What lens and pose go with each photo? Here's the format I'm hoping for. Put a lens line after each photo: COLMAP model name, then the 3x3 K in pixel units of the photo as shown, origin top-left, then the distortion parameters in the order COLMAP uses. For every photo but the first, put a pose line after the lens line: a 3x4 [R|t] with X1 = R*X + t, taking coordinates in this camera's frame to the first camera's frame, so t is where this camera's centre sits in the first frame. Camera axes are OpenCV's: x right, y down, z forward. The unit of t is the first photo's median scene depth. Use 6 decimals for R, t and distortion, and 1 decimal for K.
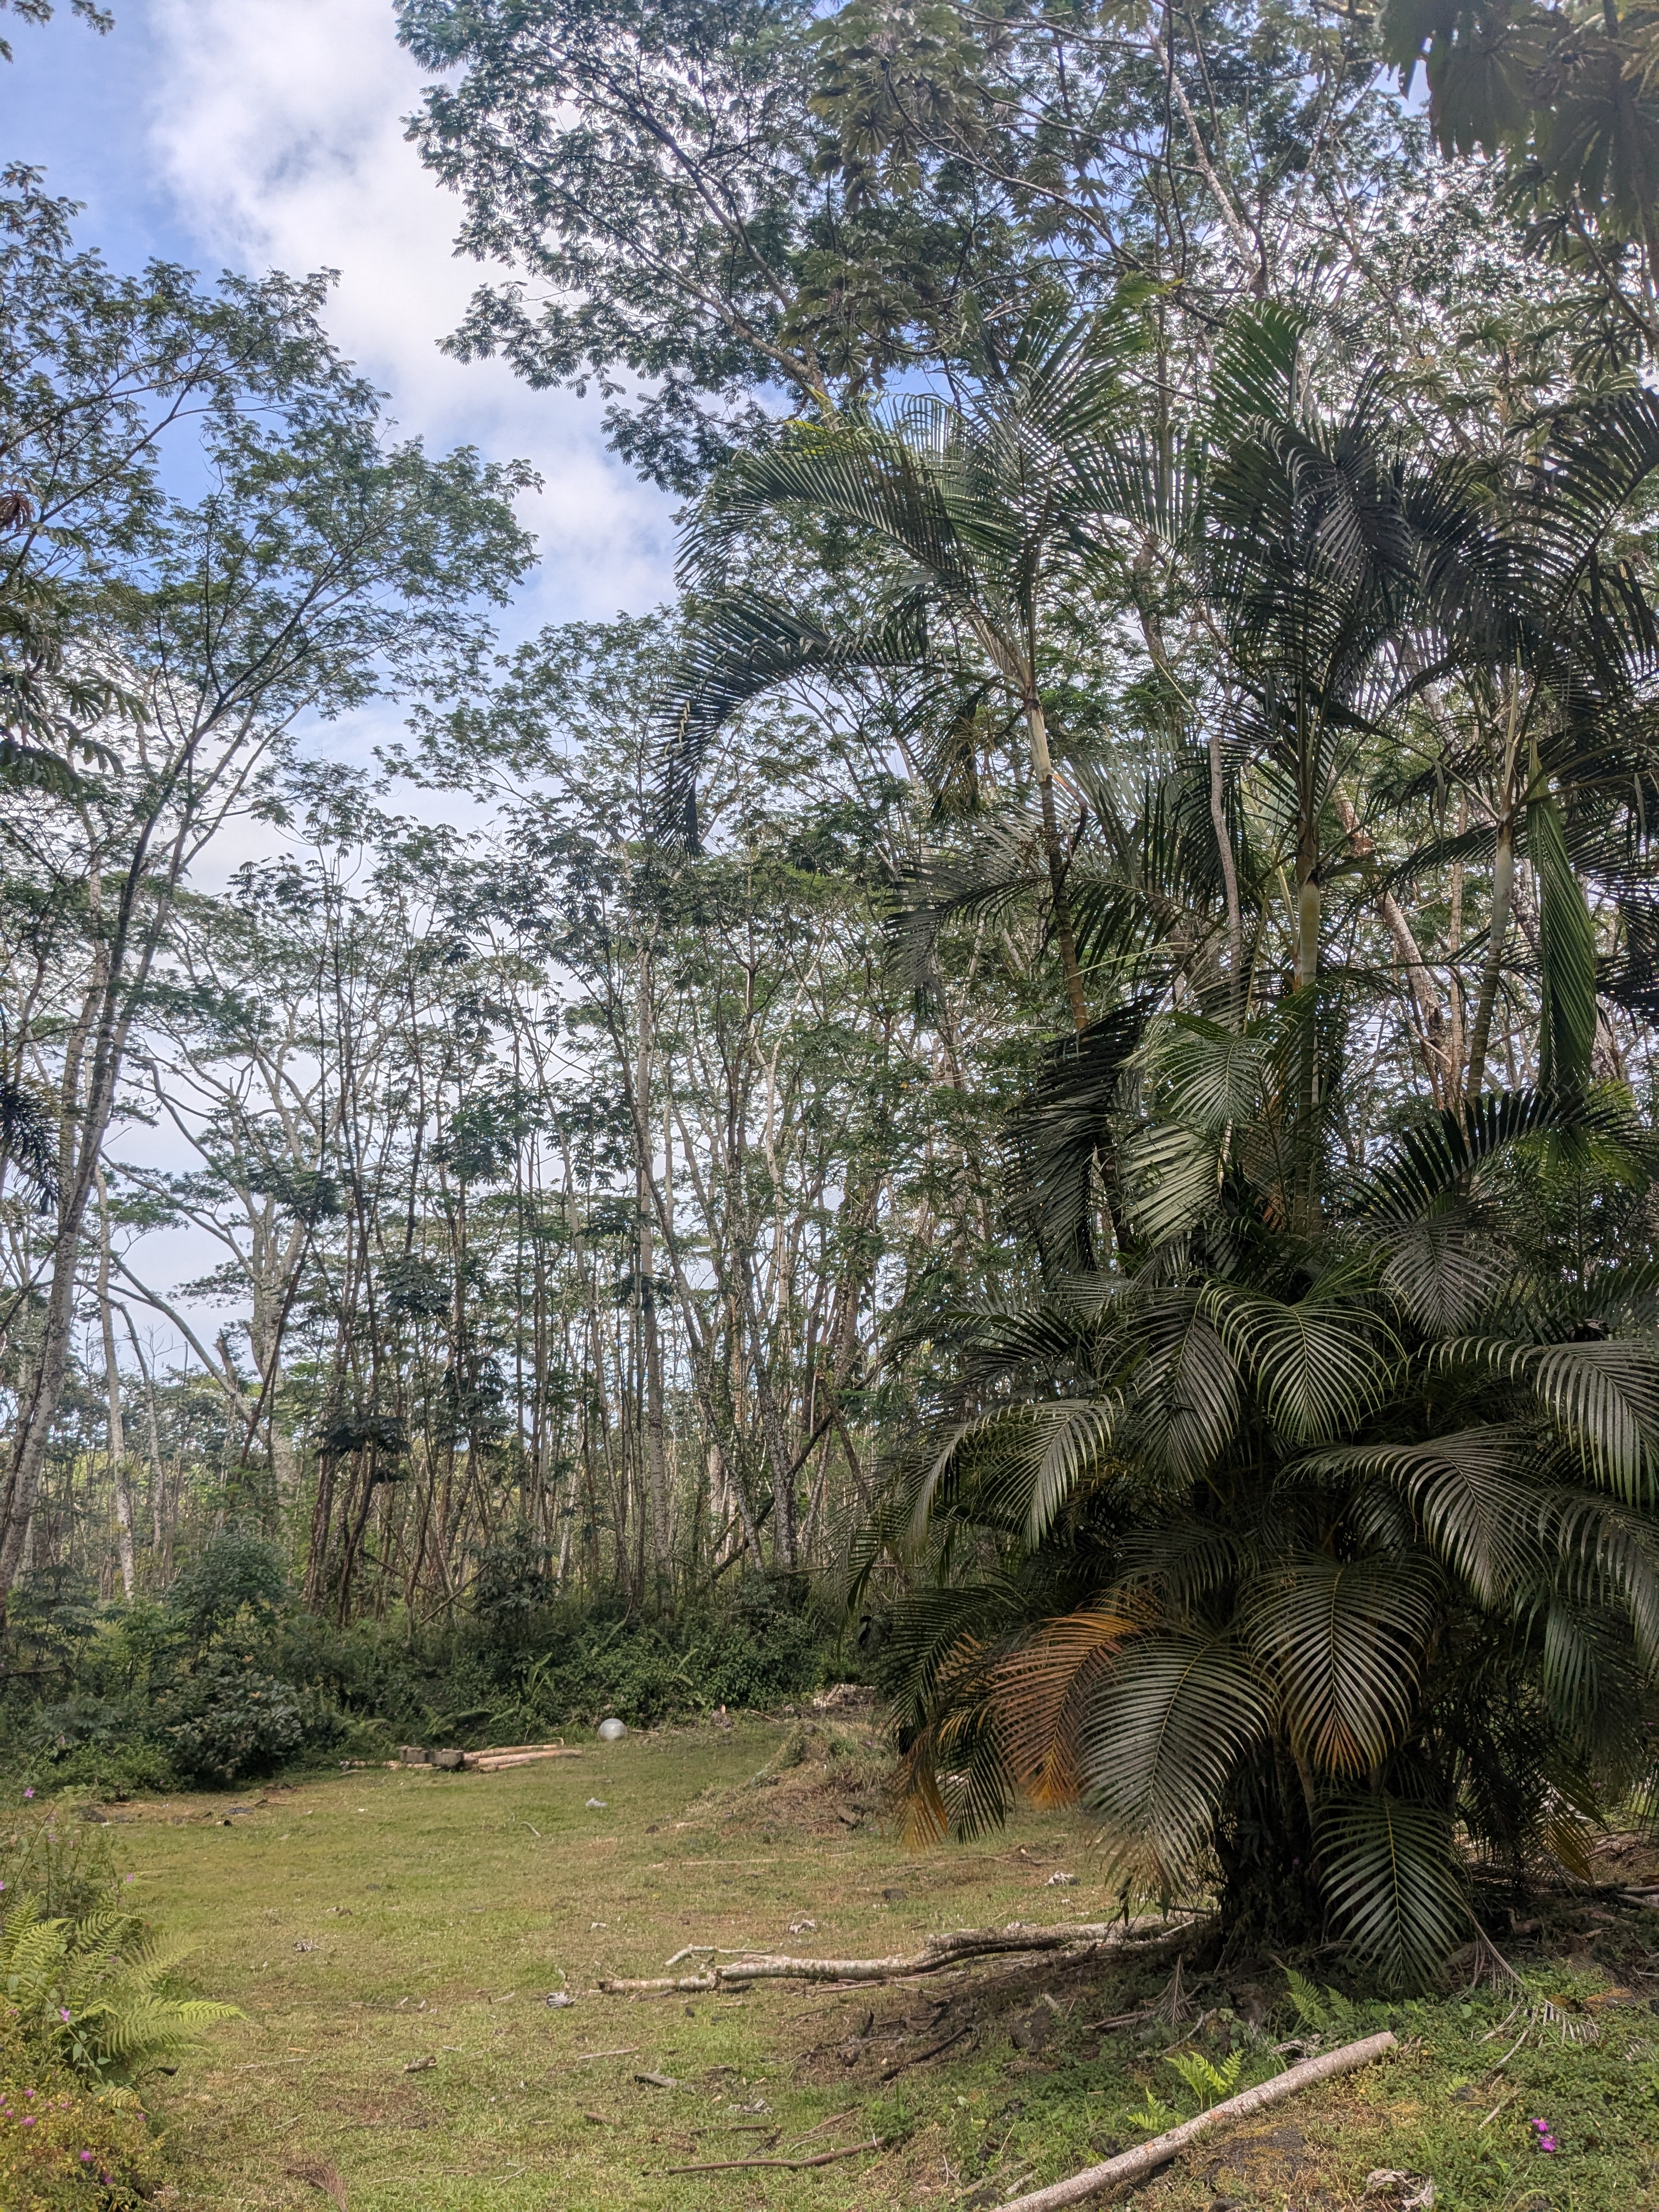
lens RADIAL K [[1776.9, 0, 824.2], [0, 1776.9, 1178.7], [0, 0, 1]] dist [0.080070, 0.002045]
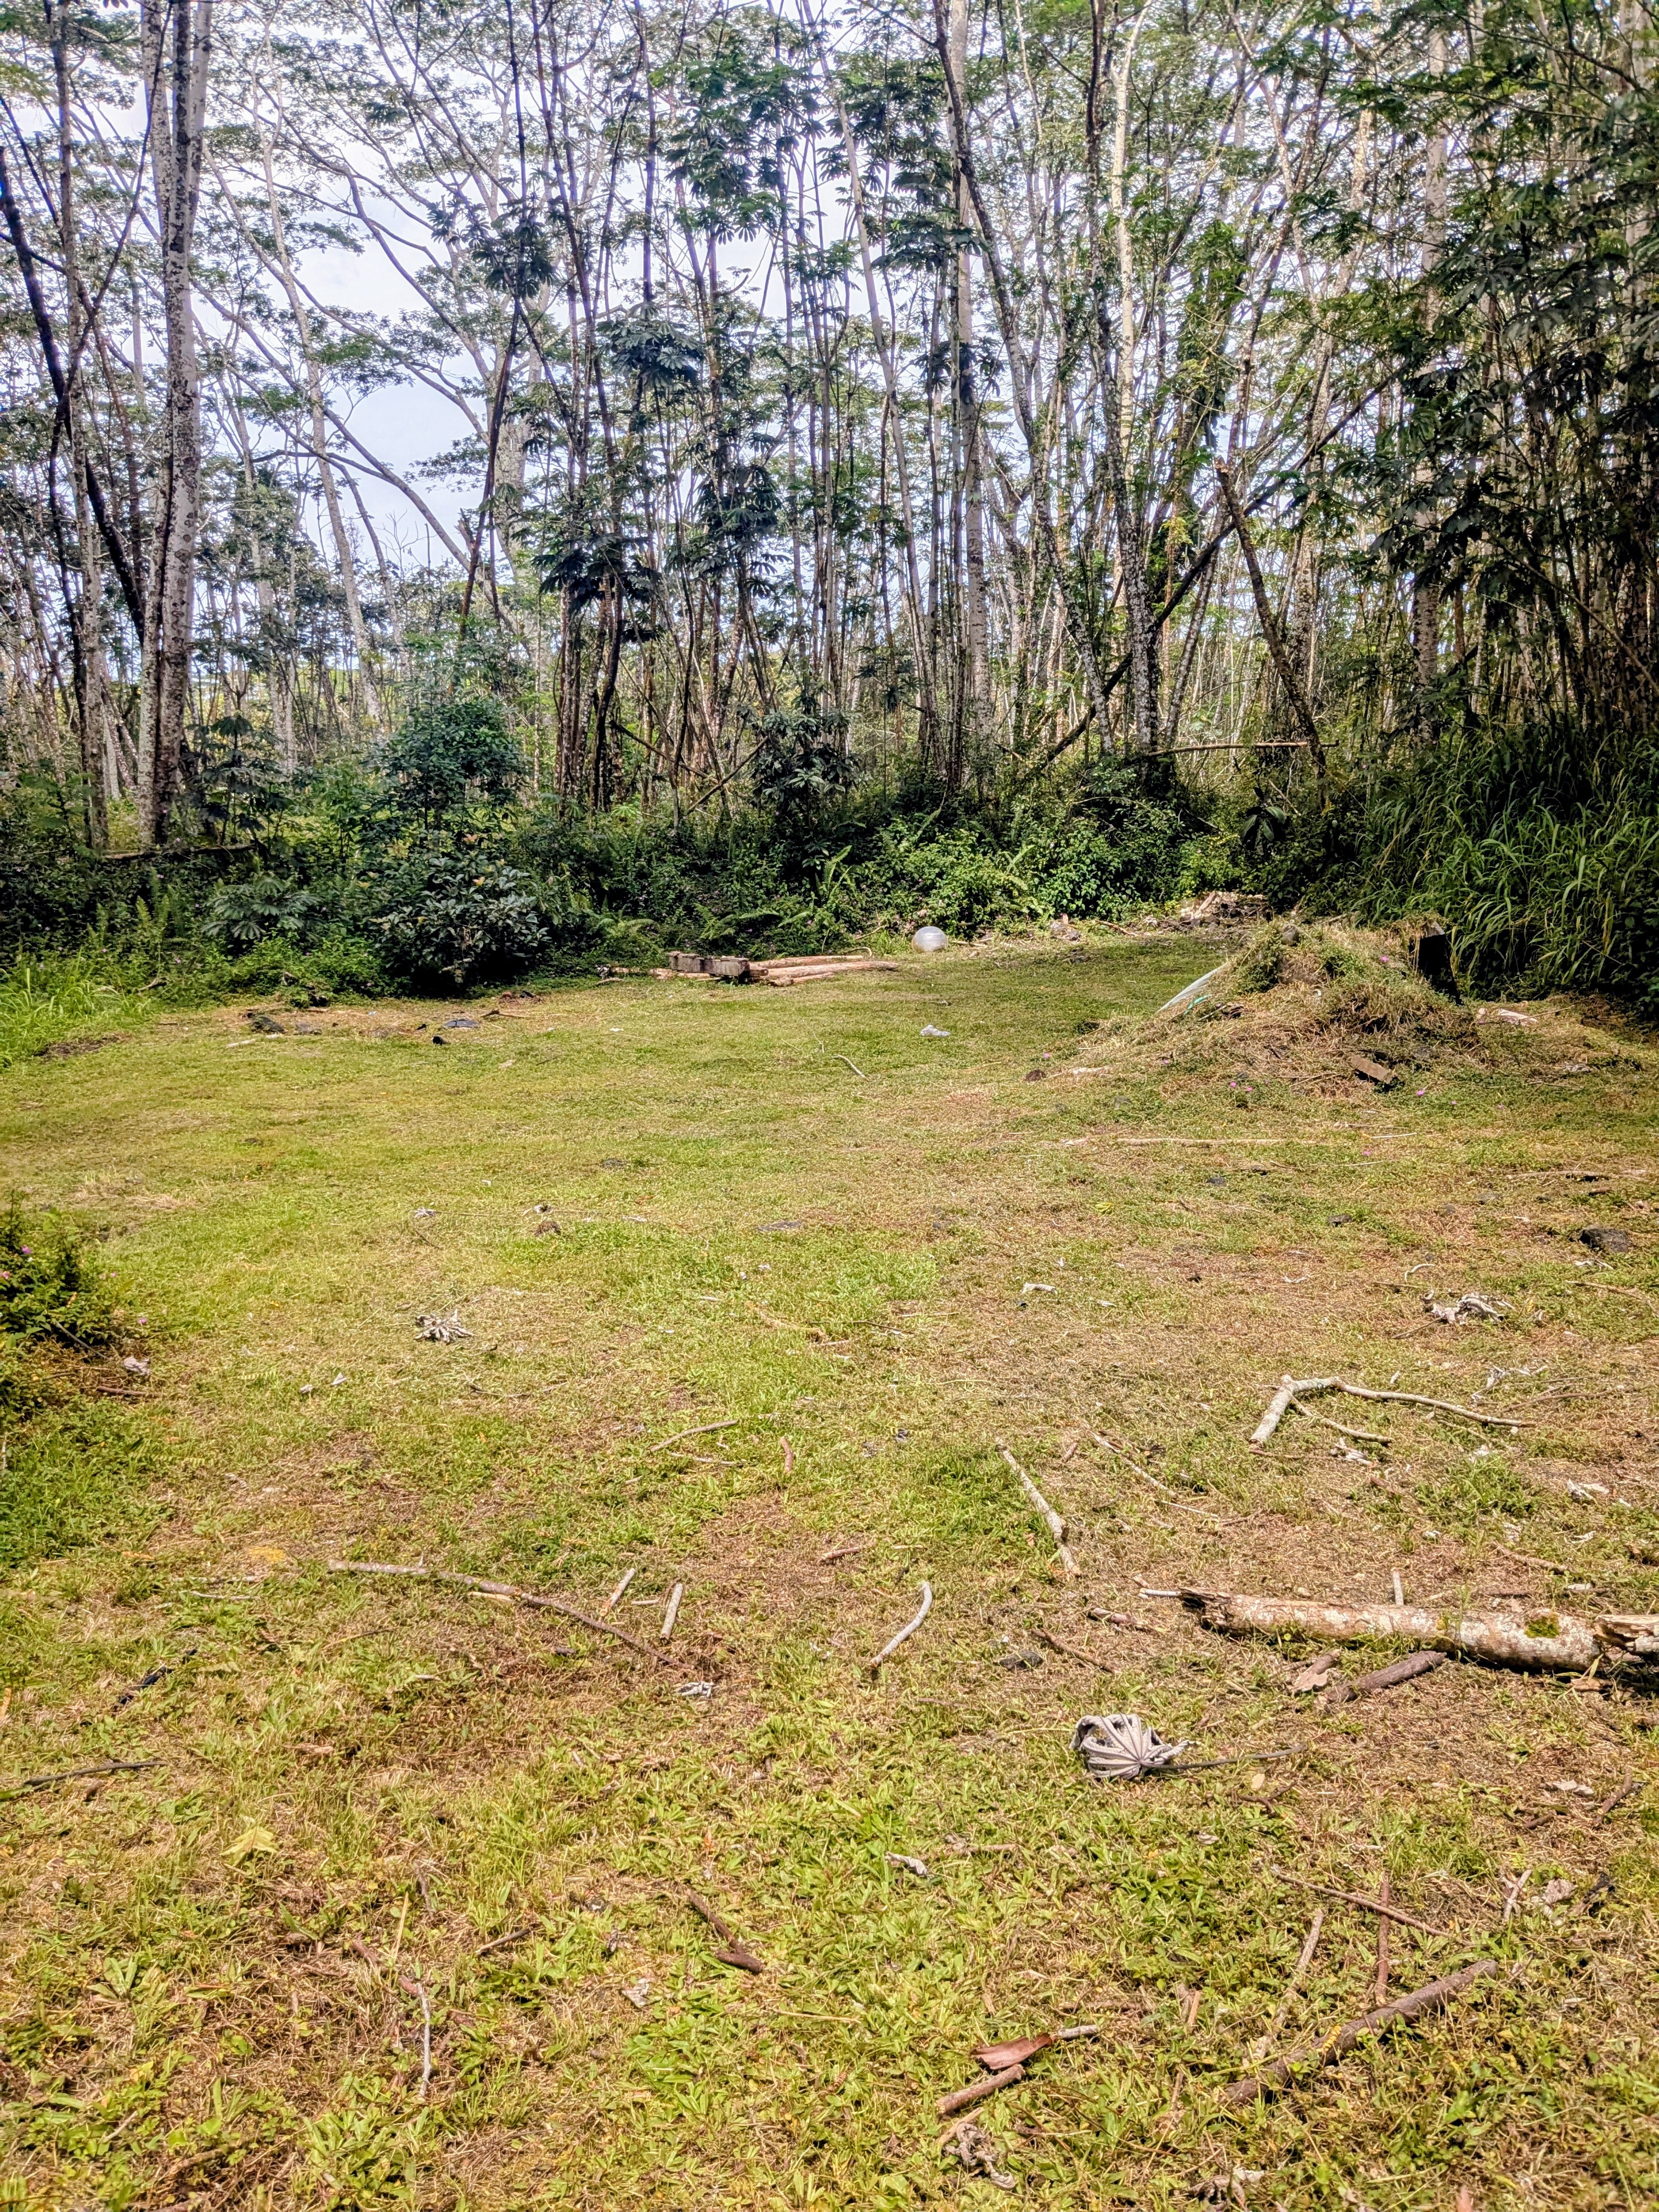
lens RADIAL K [[1742.5, 0, 829.5], [0, 1742.5, 1106.0], [0, 0, 1]] dist [-0.097758, -0.001361]
pose [[0.989736, 0.030363, -0.139643, -0.052028], [0.024537, 0.926548, 0.375375, 0.084592], [0.140783, -0.374948, 0.916294, 0.257784]]
